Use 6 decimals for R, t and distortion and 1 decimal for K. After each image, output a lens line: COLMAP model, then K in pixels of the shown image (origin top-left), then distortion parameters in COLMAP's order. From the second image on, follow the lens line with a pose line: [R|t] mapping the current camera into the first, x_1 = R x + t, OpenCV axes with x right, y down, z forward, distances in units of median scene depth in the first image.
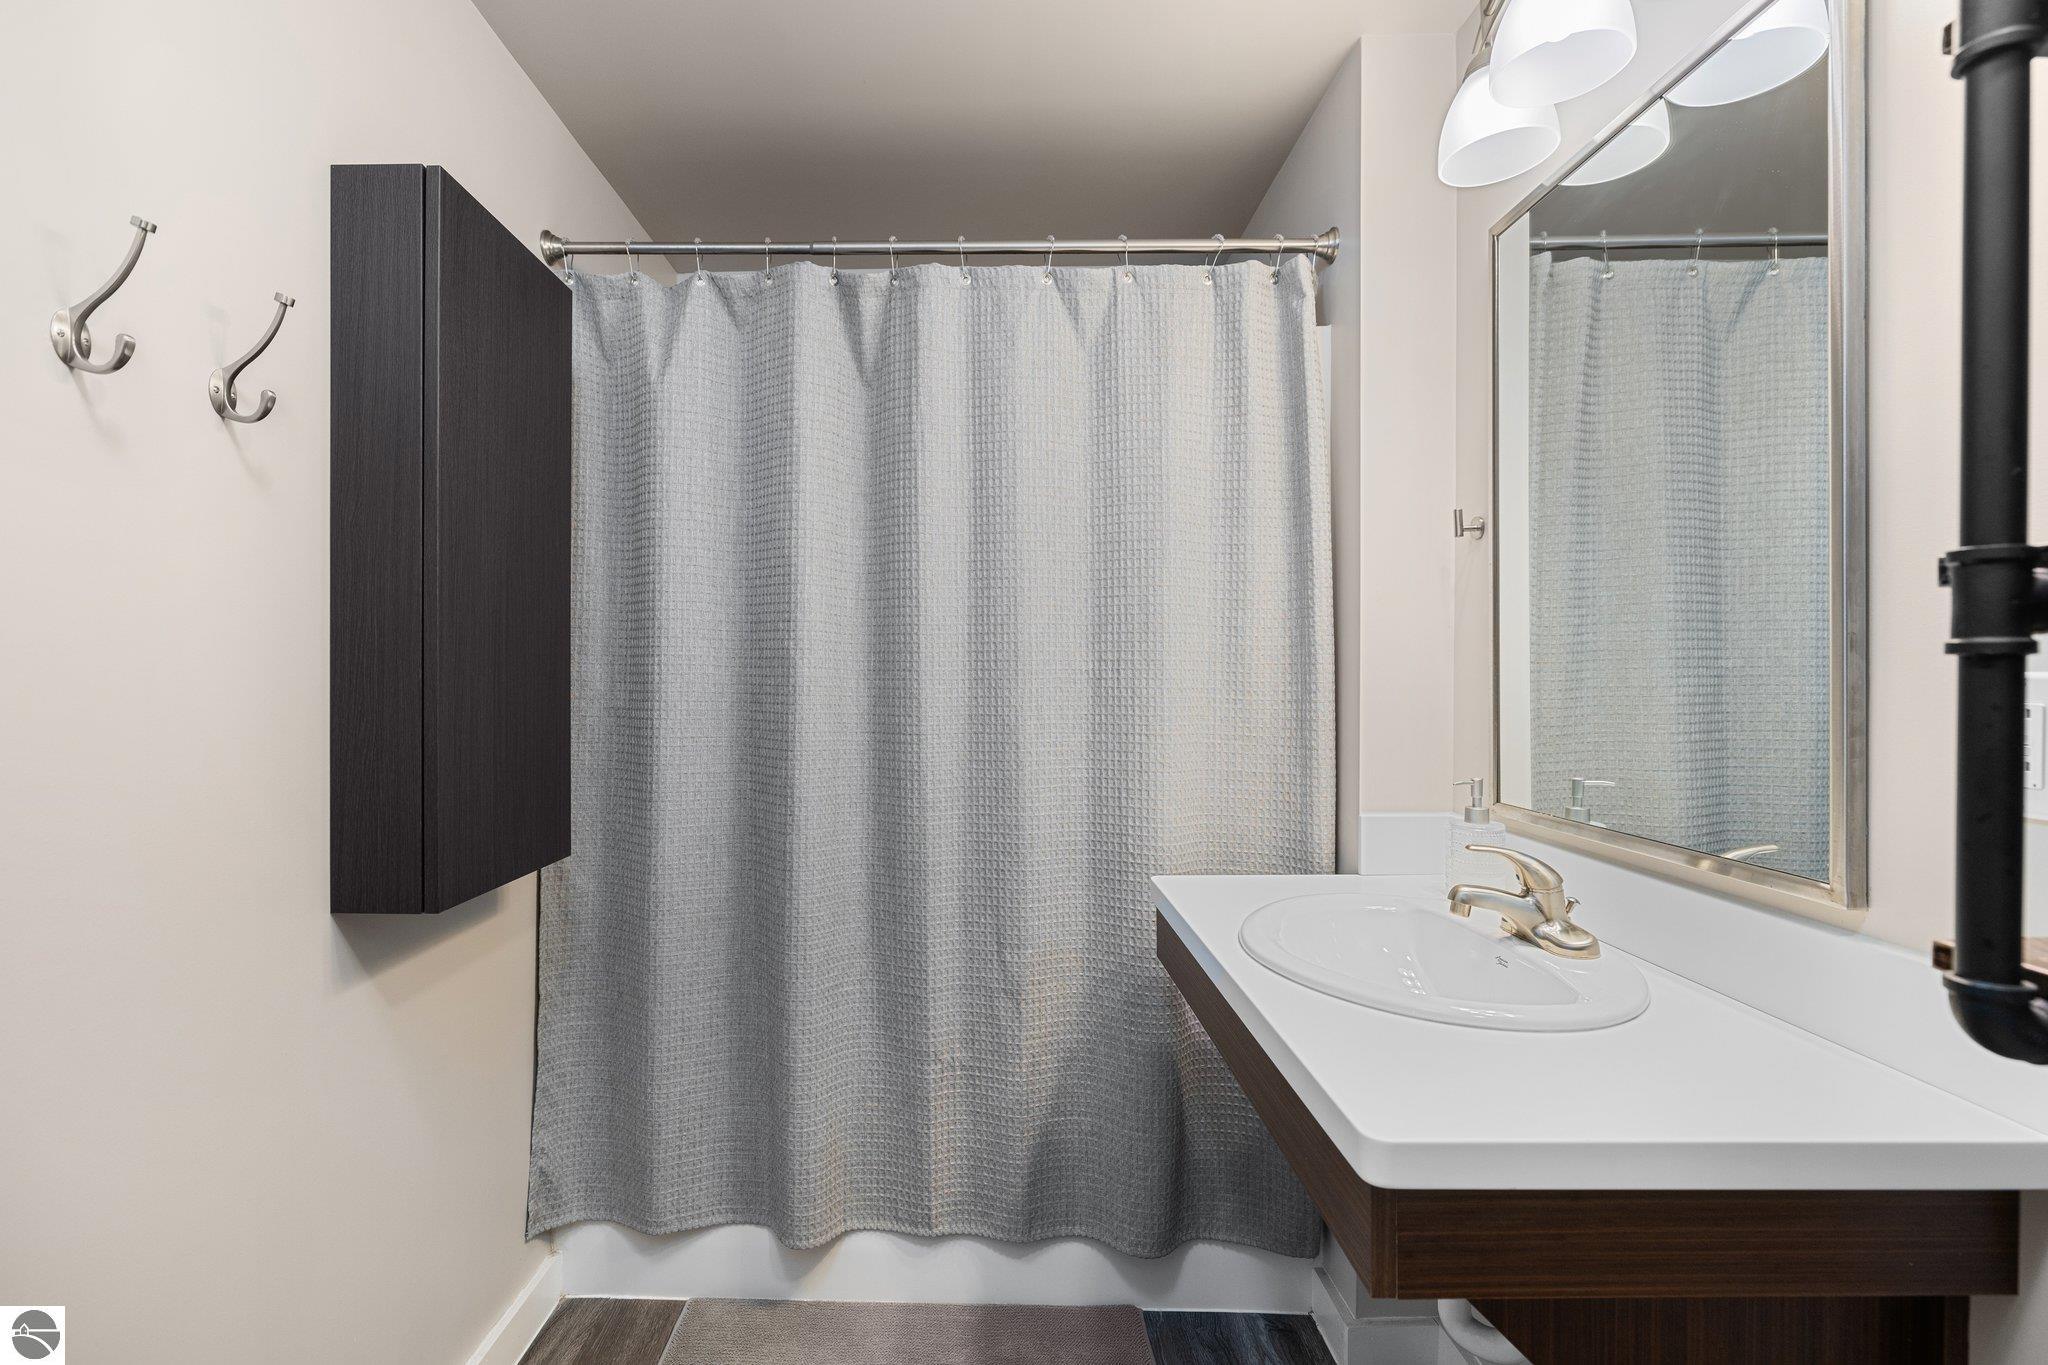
lens RADIAL K [[932.7, 0, 1023.4], [0, 932.7, 684.5], [0, 0, 1]] dist [-0.010537, -0.000188]
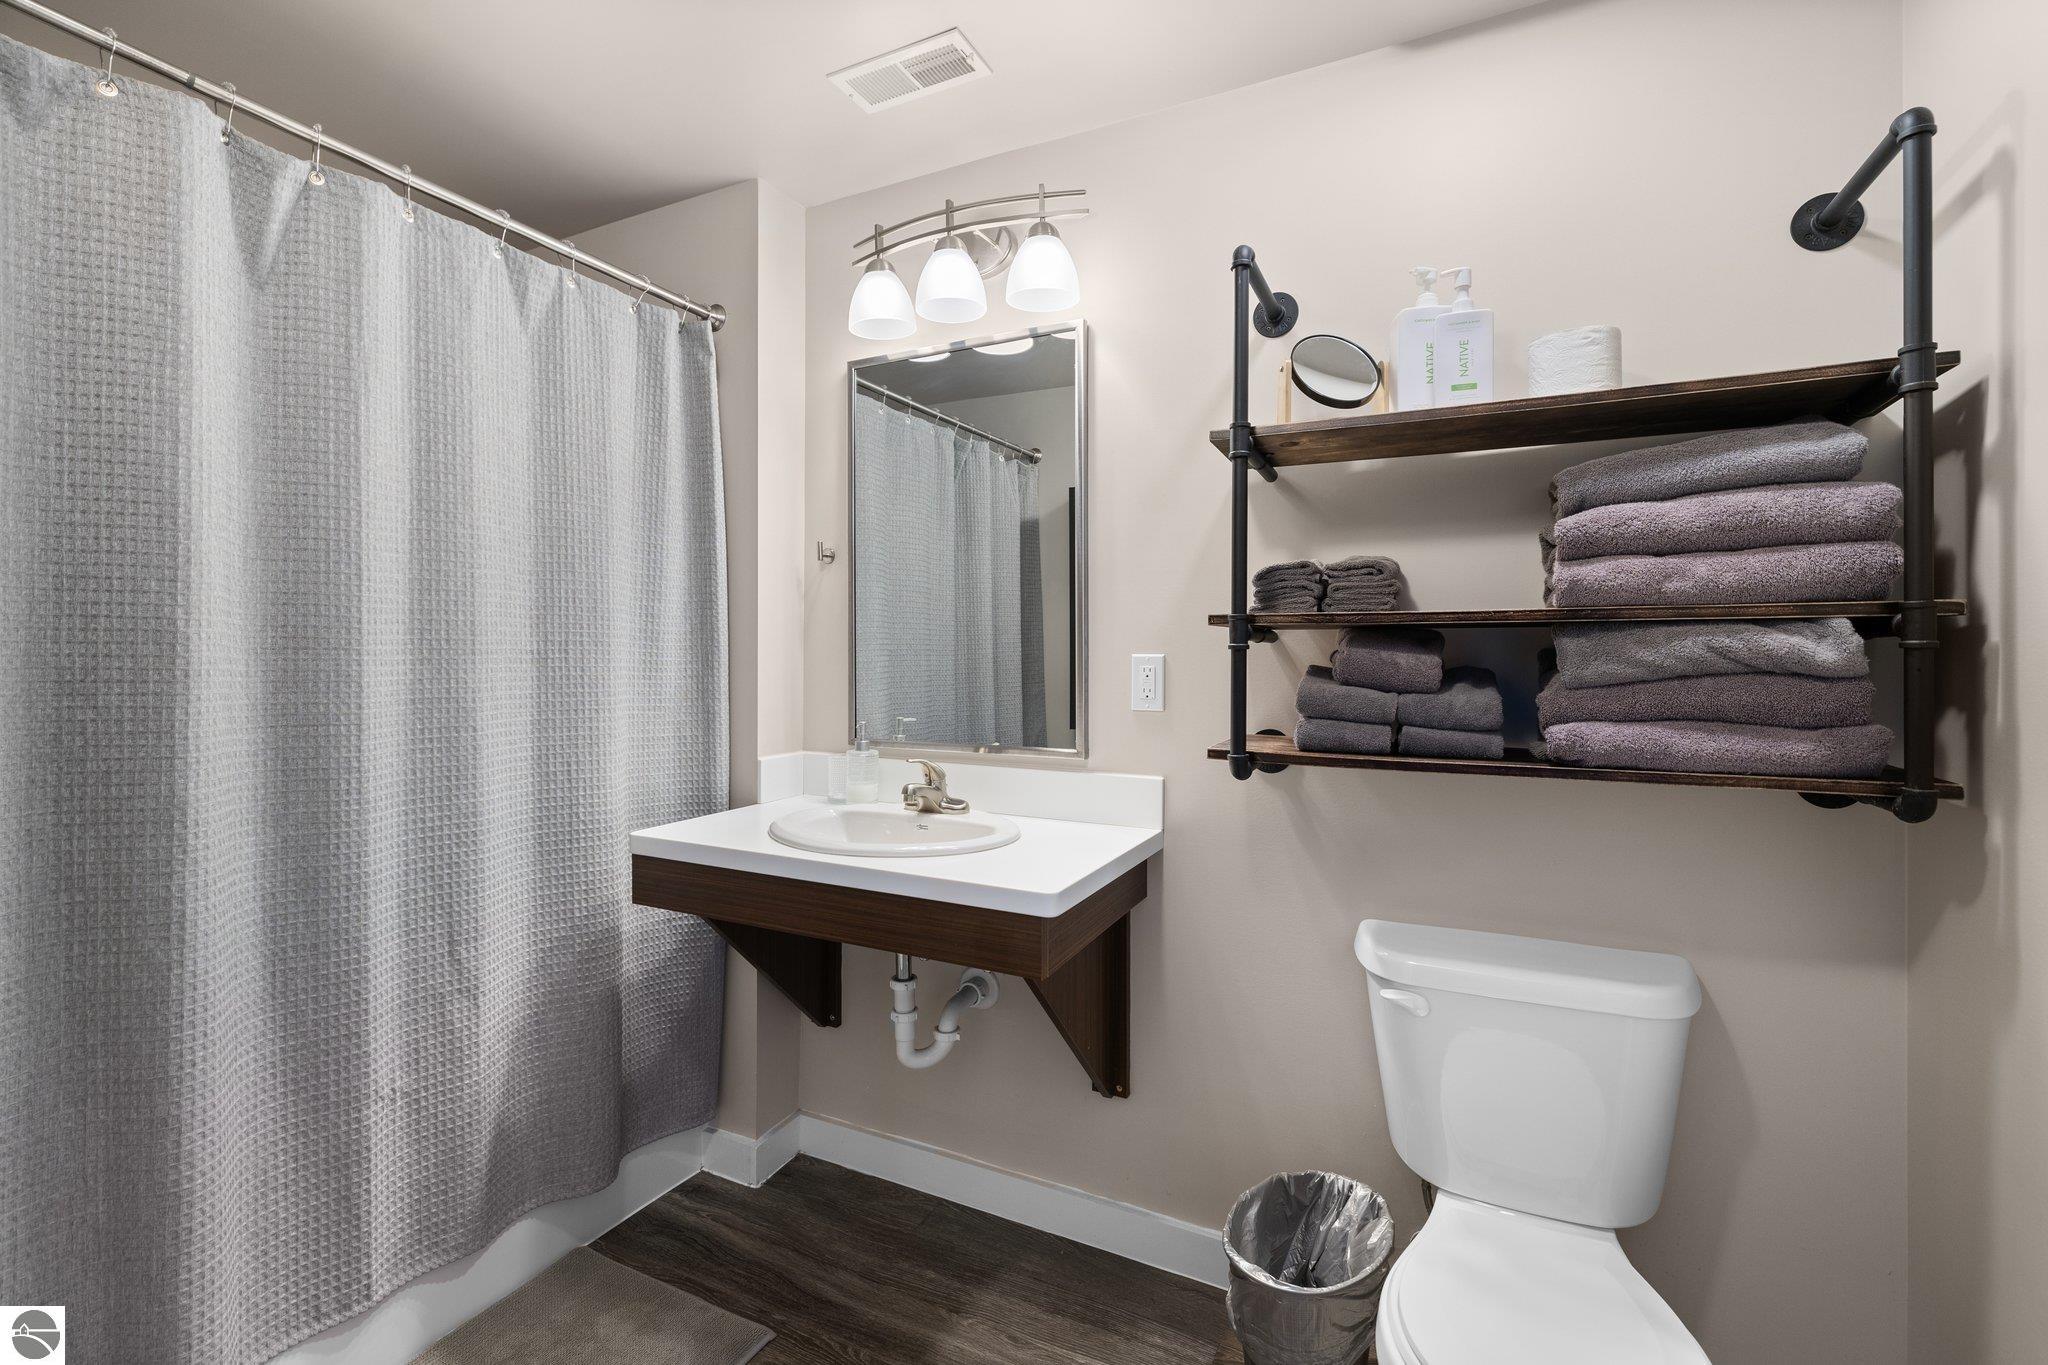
lens RADIAL K [[862.7, 0, 1028.4], [0, 862.7, 662.4], [0, 0, 1]] dist [-0.003668, -0.000419]
pose [[0.436644, -0.006948, 0.899608, -0.550027], [0.008358, 0.999958, 0.003666, -0.001259], [-0.899596, 0.005918, 0.436684, 0.101659]]
